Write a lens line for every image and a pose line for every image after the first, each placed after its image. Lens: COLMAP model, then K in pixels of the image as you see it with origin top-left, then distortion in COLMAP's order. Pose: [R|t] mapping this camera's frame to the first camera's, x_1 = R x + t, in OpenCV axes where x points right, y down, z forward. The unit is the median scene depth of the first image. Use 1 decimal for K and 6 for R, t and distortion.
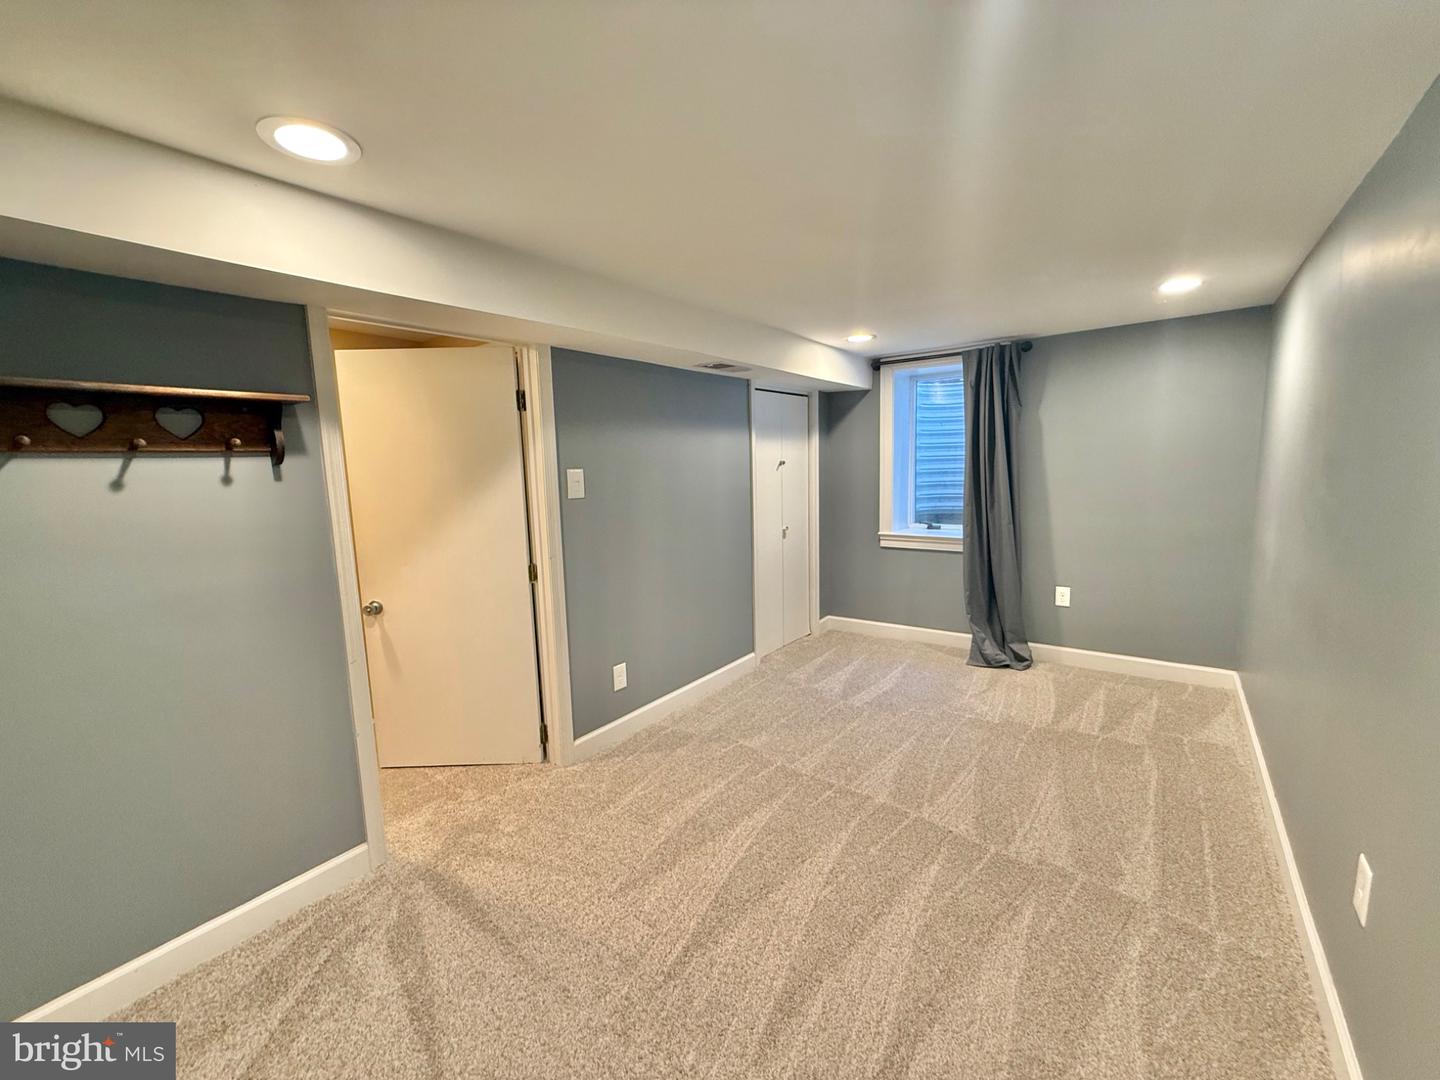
lens RADIAL K [[575.9, 0, 716.7], [0, 575.9, 539.1], [0, 0, 1]] dist [-0.000117, 0.000354]
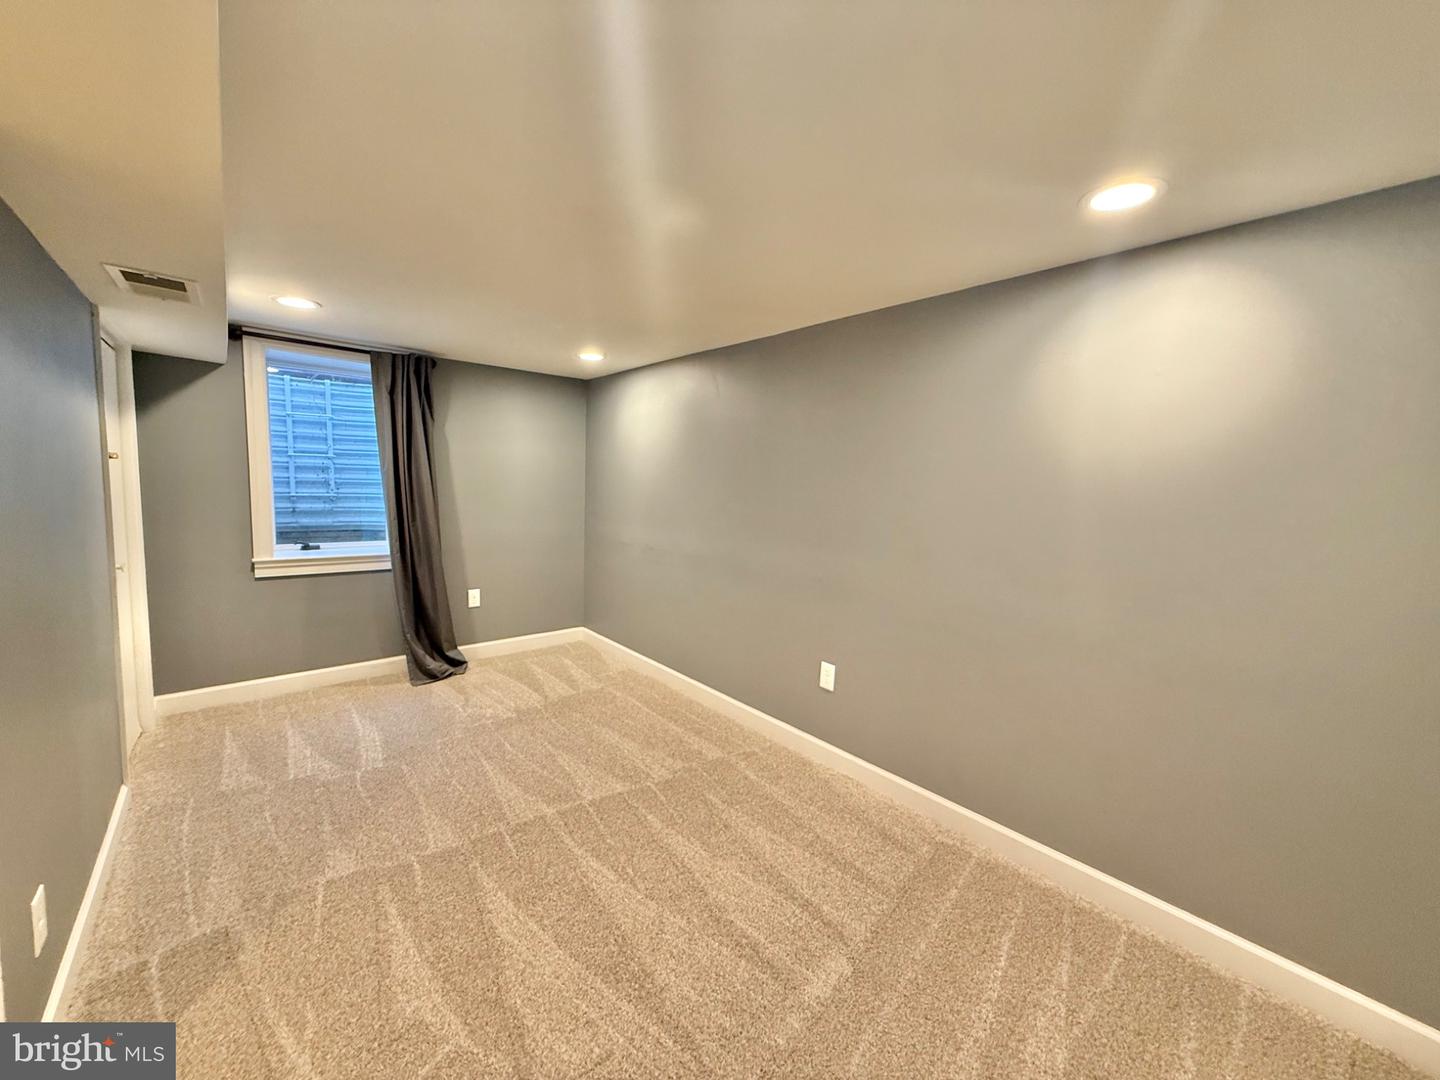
lens RADIAL K [[575.9, 0, 716.7], [0, 575.9, 539.1], [0, 0, 1]] dist [-0.000117, 0.000354]
pose [[0.204212, -0.057858, 0.977215, -0.380928], [0.086203, 0.995437, 0.040923, -0.018744], [-0.975124, 0.075882, 0.208268, 0.305943]]
